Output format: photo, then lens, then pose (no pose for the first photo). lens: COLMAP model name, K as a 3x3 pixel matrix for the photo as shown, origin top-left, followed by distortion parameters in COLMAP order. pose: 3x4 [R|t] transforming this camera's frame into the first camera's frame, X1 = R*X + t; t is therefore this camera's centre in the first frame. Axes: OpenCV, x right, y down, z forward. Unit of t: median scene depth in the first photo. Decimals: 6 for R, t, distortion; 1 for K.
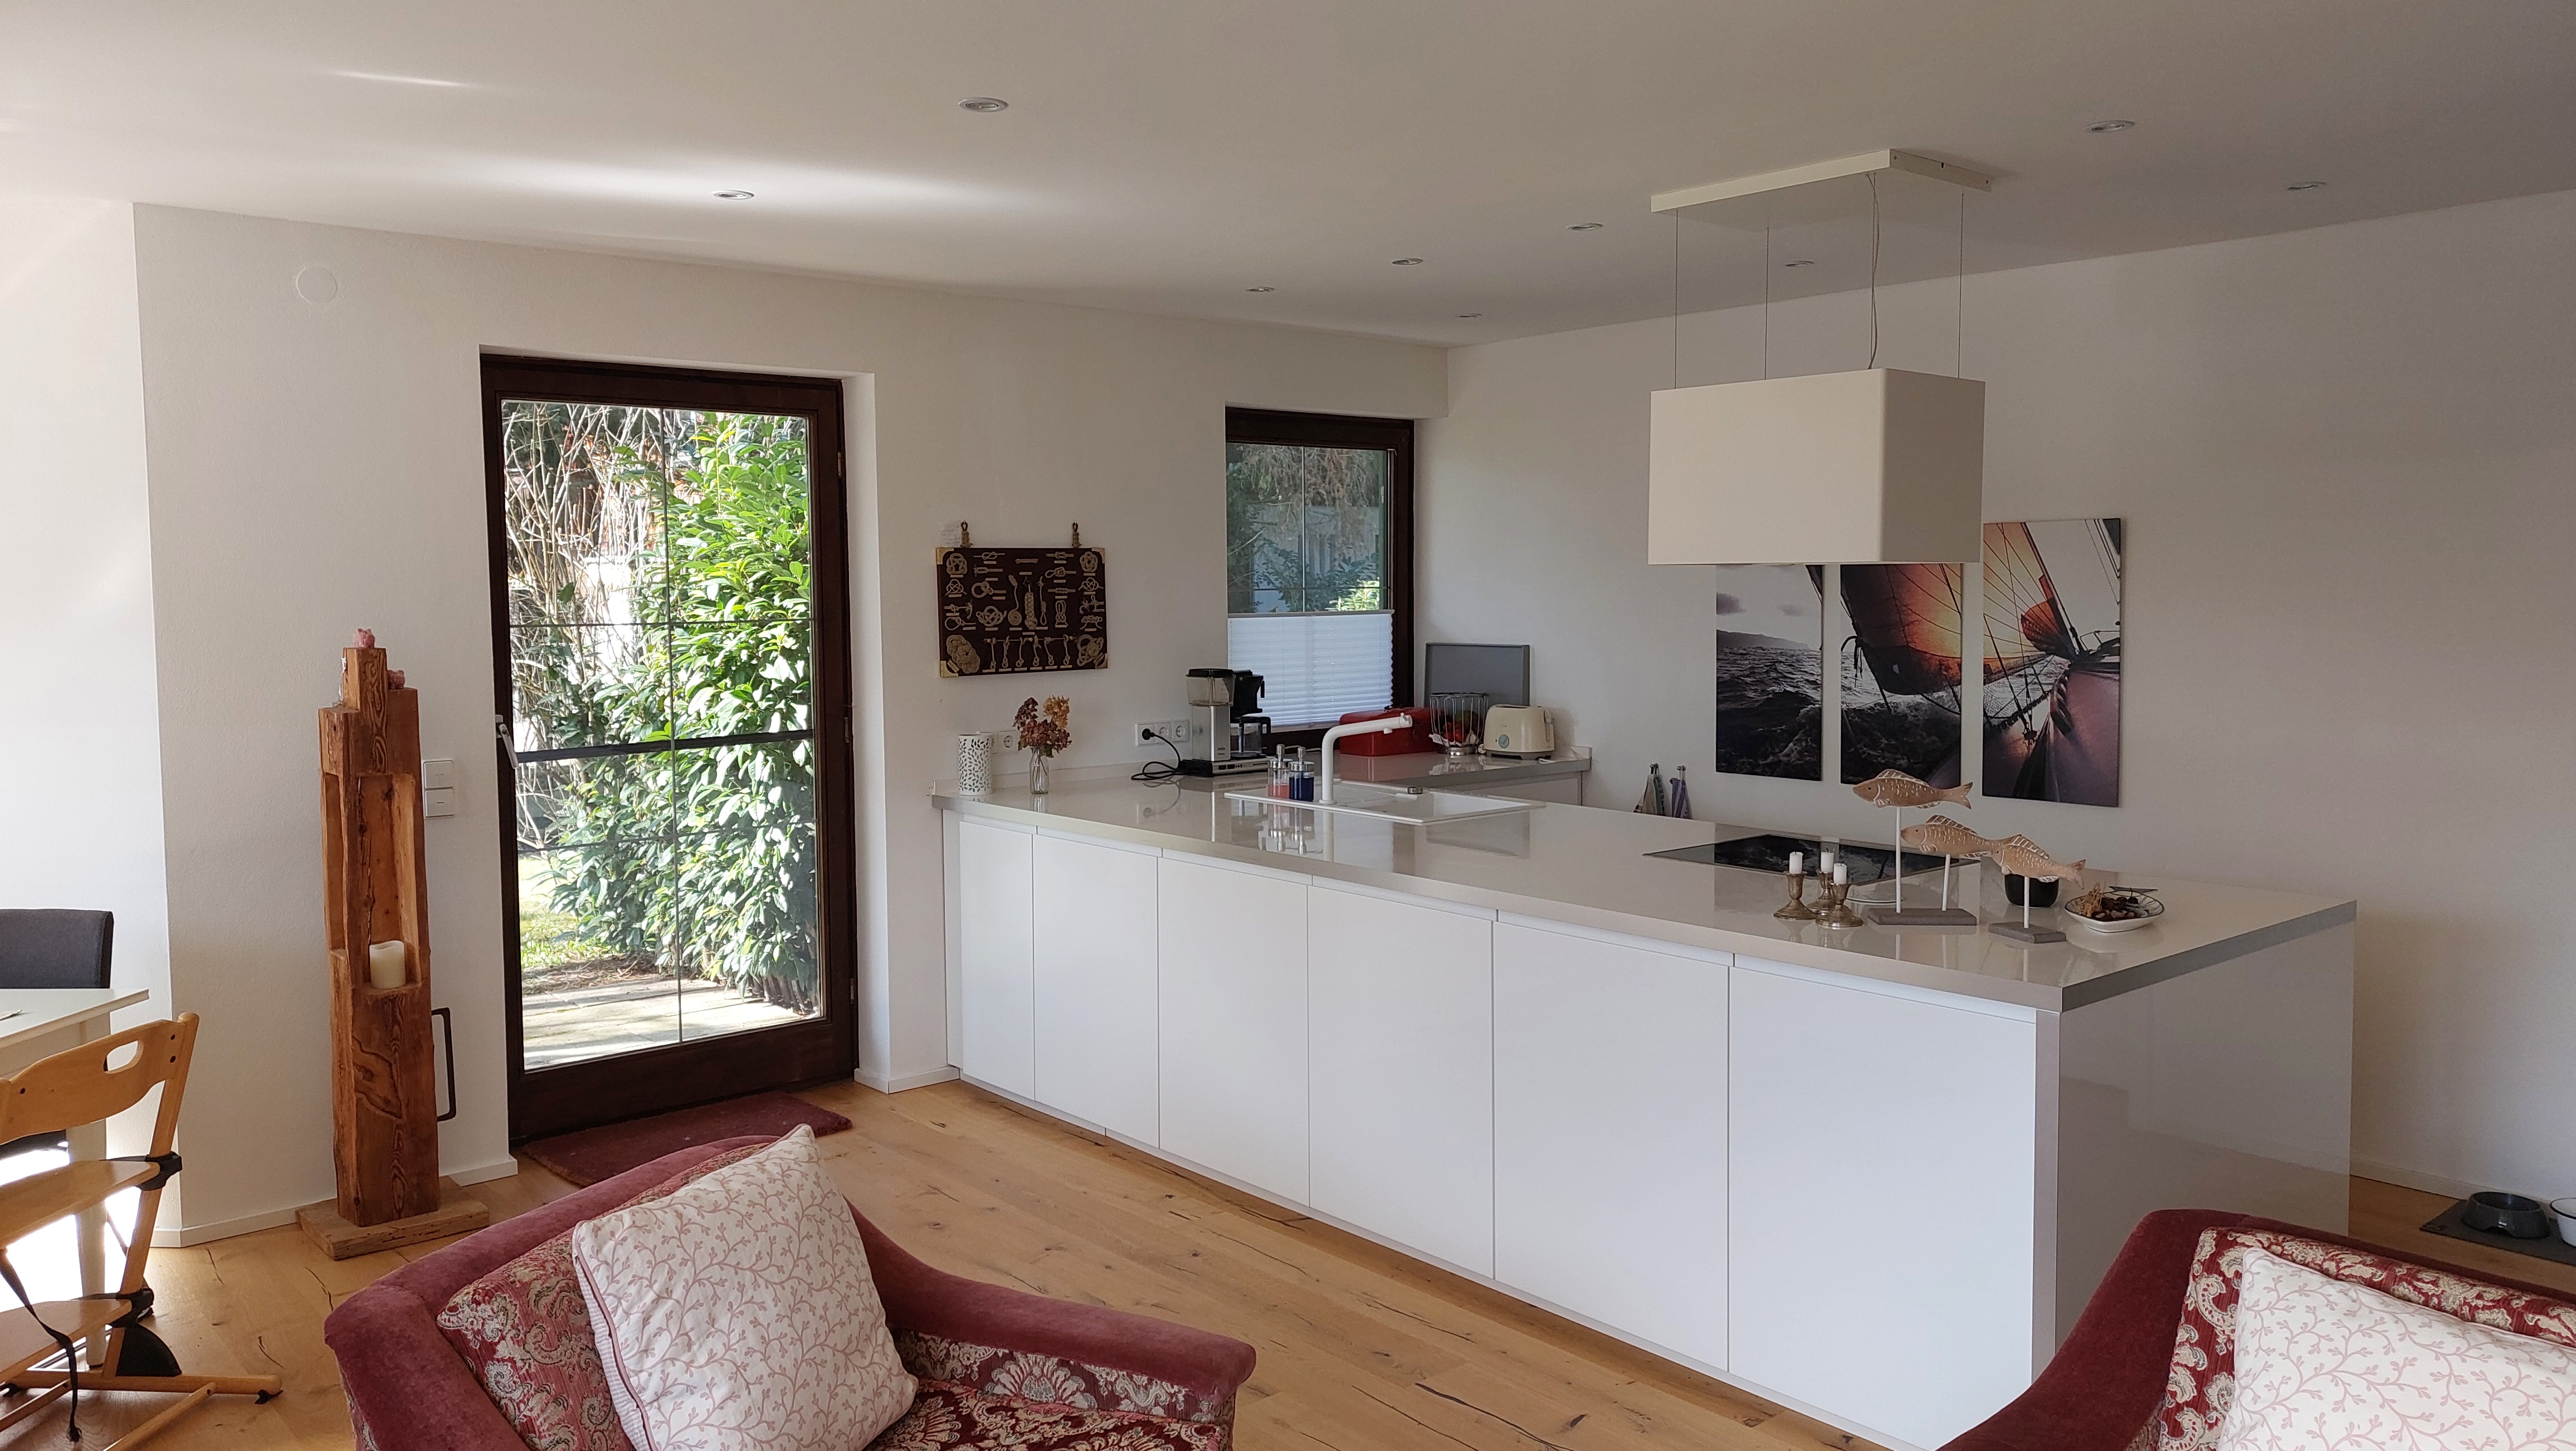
lens RADIAL K [[1861.4, 0, 1291.5], [0, 1861.4, 705.3], [0, 0, 1]] dist [0.034419, -0.001858]
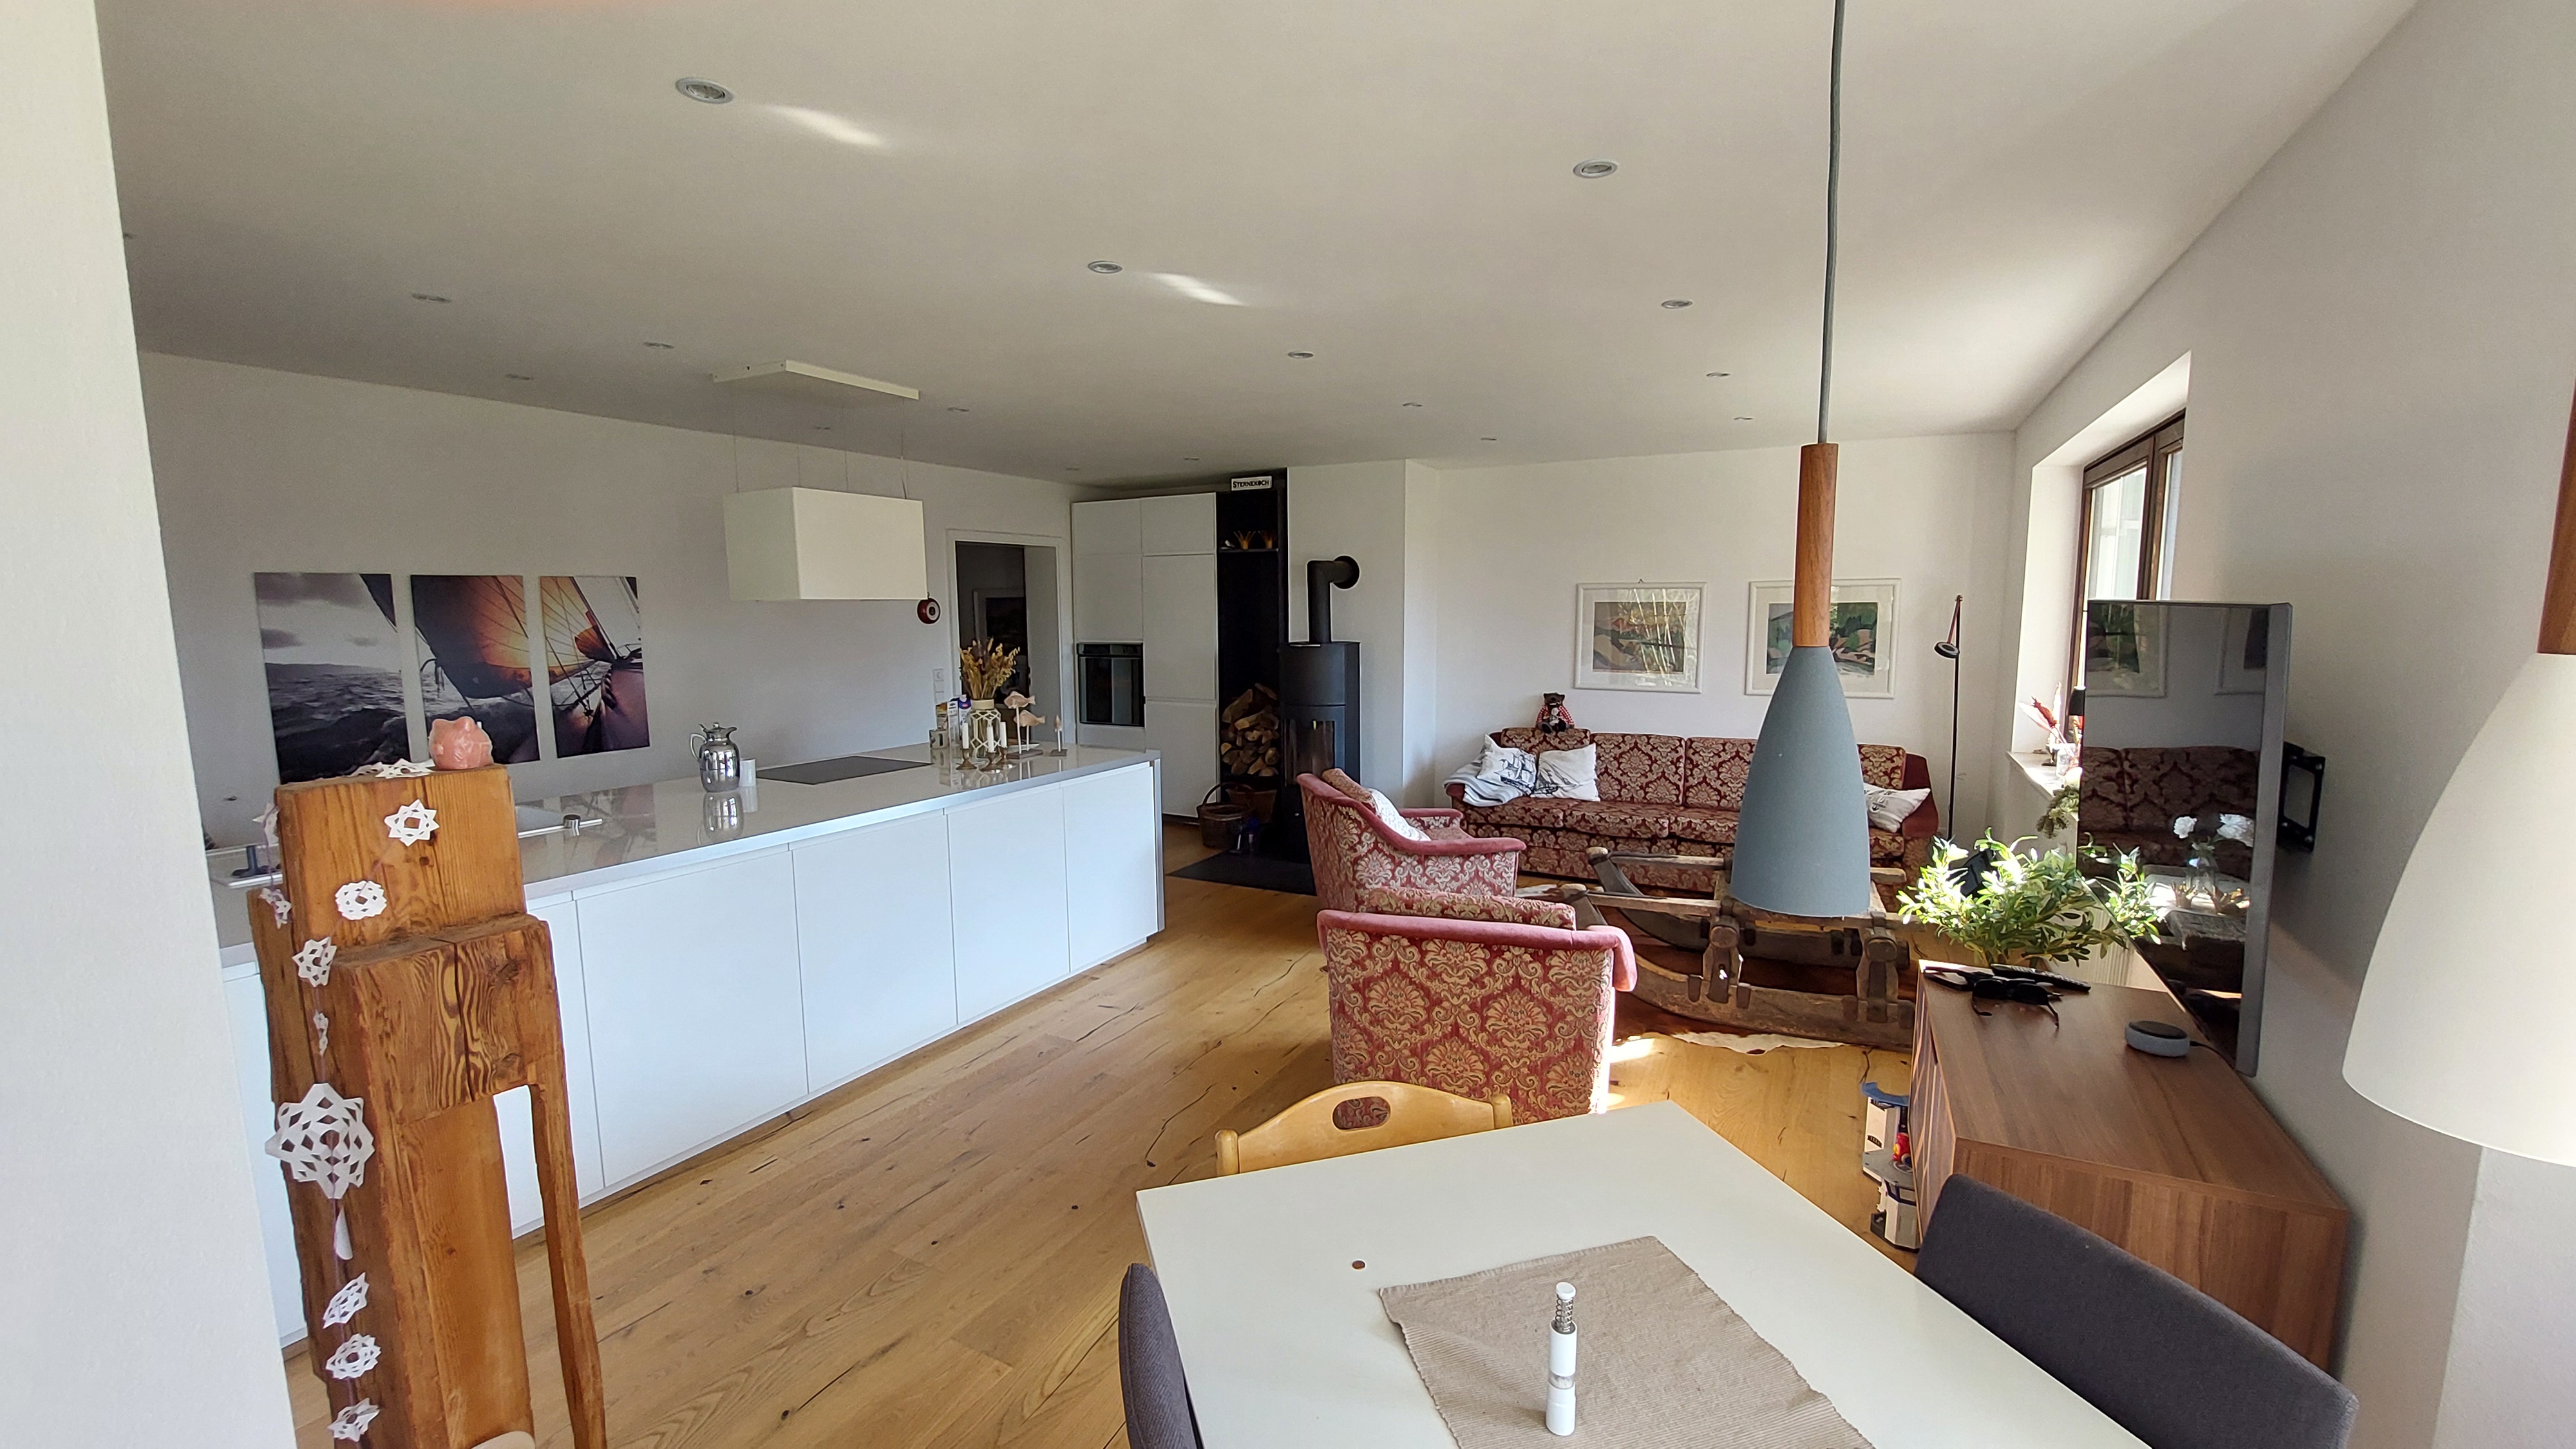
lens RADIAL K [[1037.1, 0, 1281.5], [0, 1037.1, 740.2], [0, 0, 1]] dist [-0.010712, -0.000098]
pose [[-0.357768, -0.111748, 0.927100, -0.619036], [0.072848, 0.986448, 0.147014, -0.046464], [-0.930965, 0.120135, -0.344779, 0.754280]]
